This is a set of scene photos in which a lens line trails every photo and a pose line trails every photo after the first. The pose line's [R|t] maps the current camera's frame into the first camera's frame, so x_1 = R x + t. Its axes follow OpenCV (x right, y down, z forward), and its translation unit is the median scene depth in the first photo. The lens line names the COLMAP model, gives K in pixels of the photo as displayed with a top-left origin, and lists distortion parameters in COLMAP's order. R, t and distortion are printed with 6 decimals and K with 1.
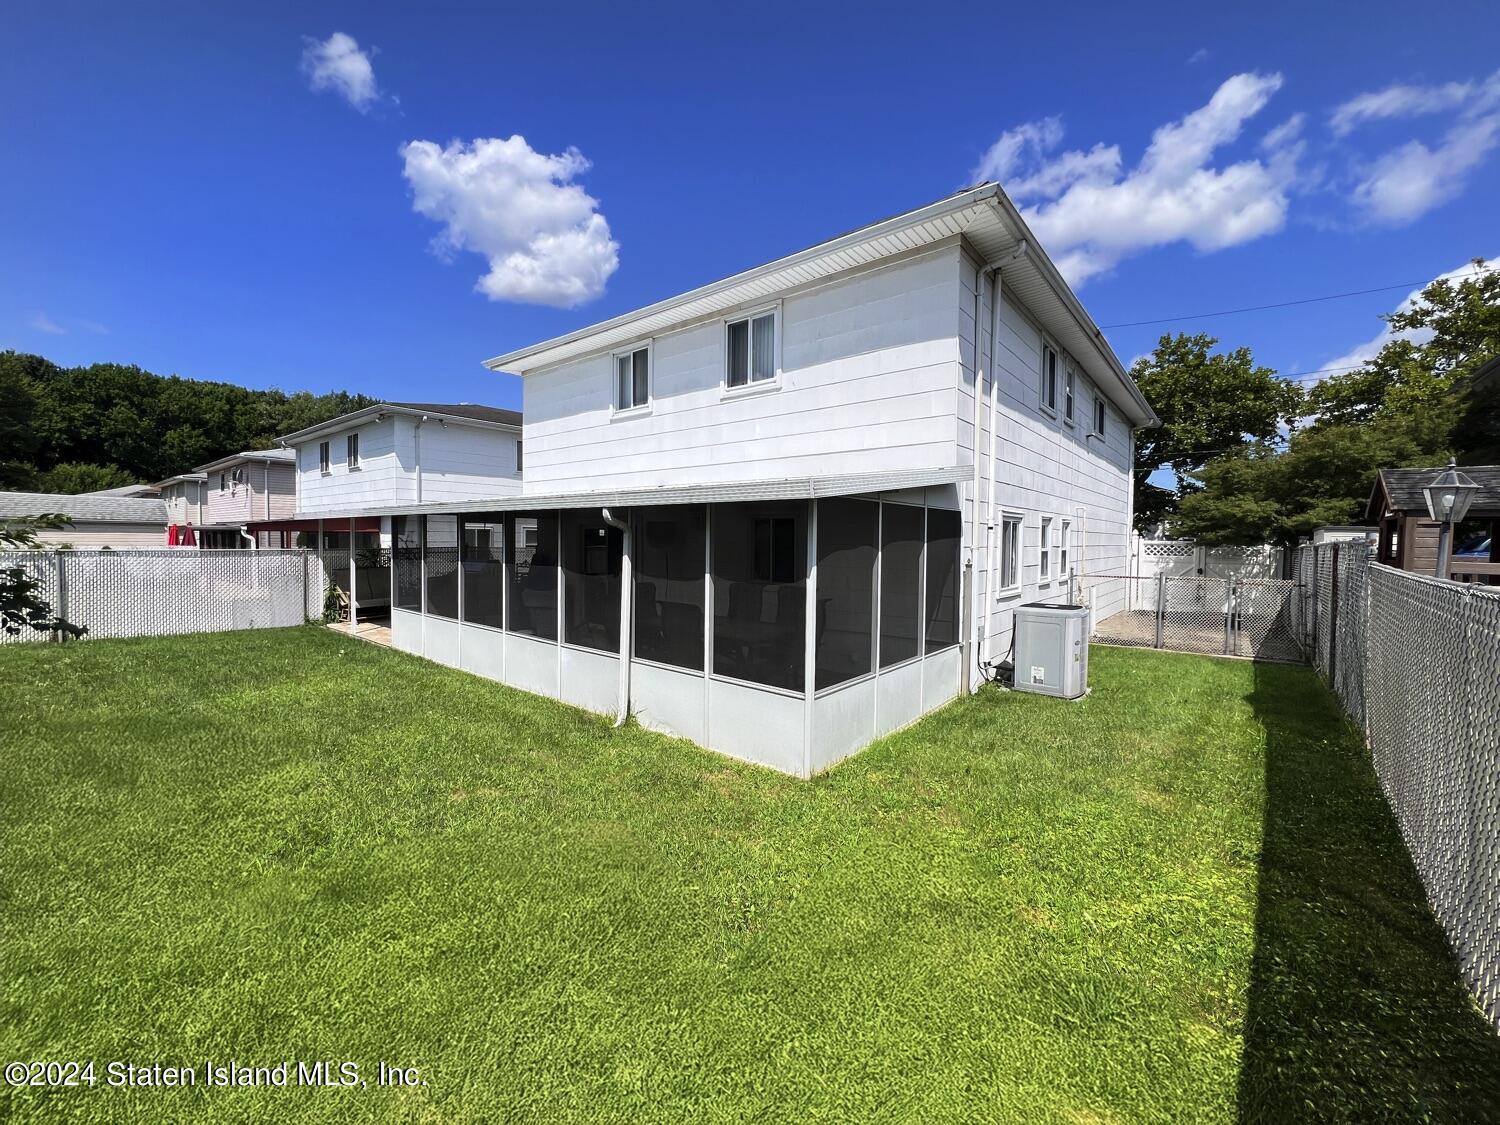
lens RADIAL K [[607.6, 0, 753.9], [0, 607.6, 561.8], [0, 0, 1]] dist [-0.001535, 0.001982]
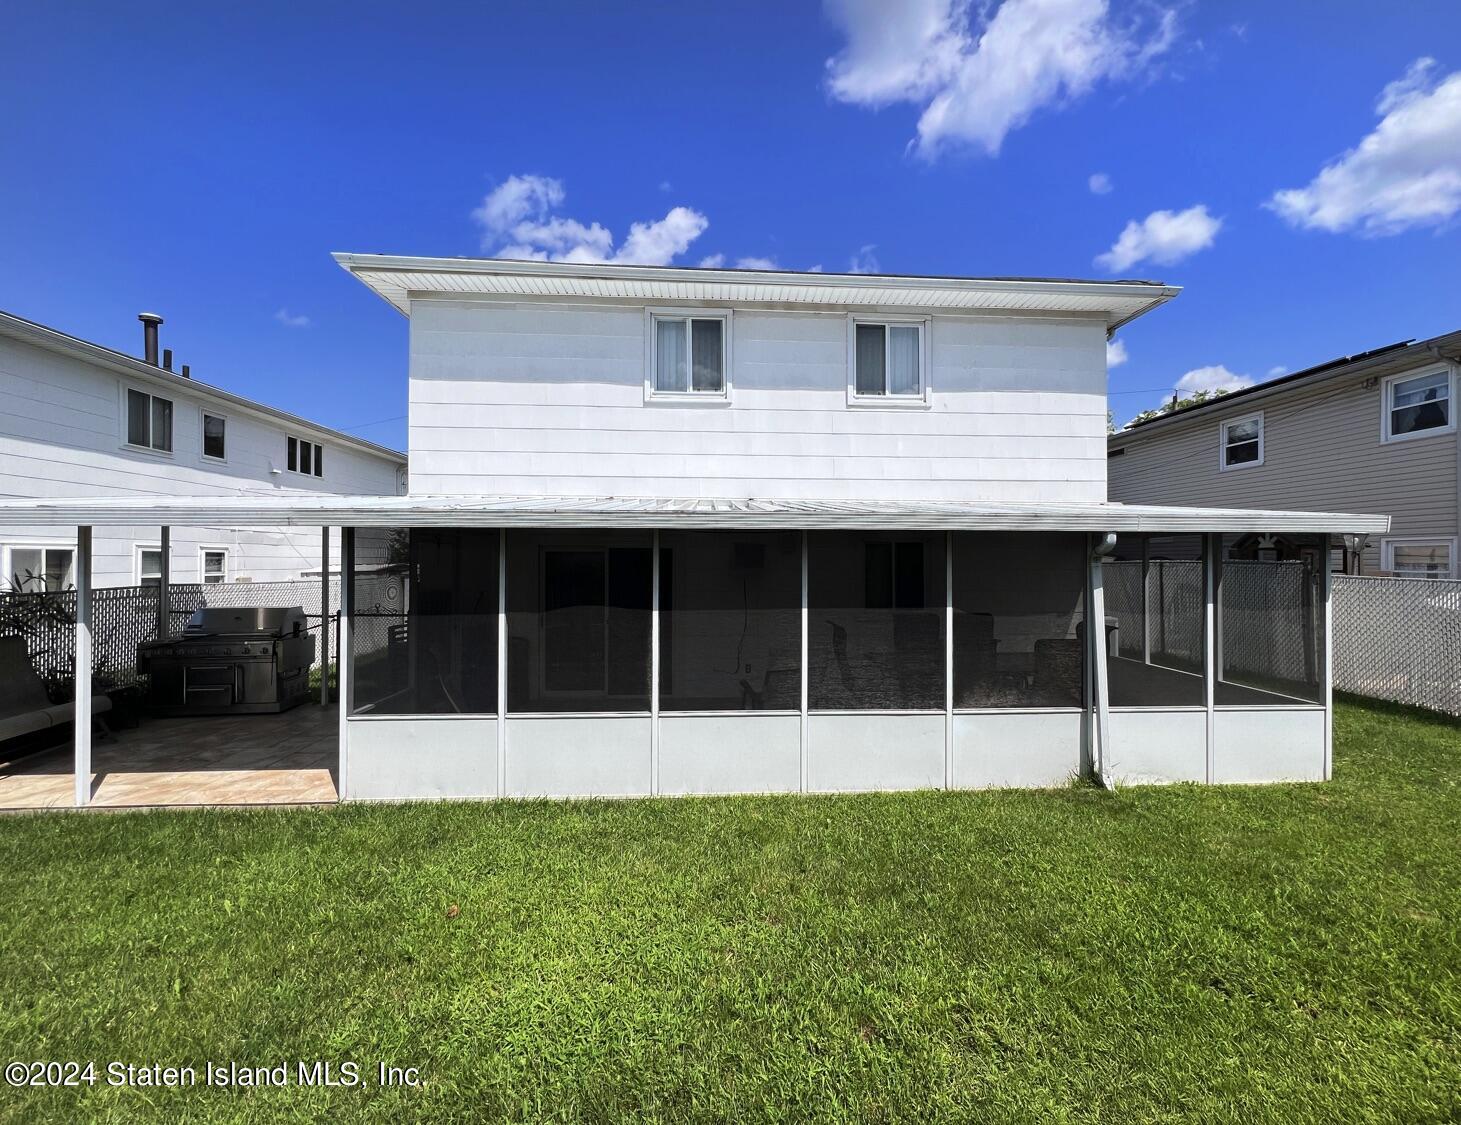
lens RADIAL K [[591.0, 0, 738.8], [0, 591.0, 558.2], [0, 0, 1]] dist [-0.001486, 0.000188]
pose [[0.732790, -0.006467, 0.680424, -0.711280], [0.031555, 0.999202, -0.024487, -0.030833], [-0.679722, 0.039415, 0.732410, 0.468397]]
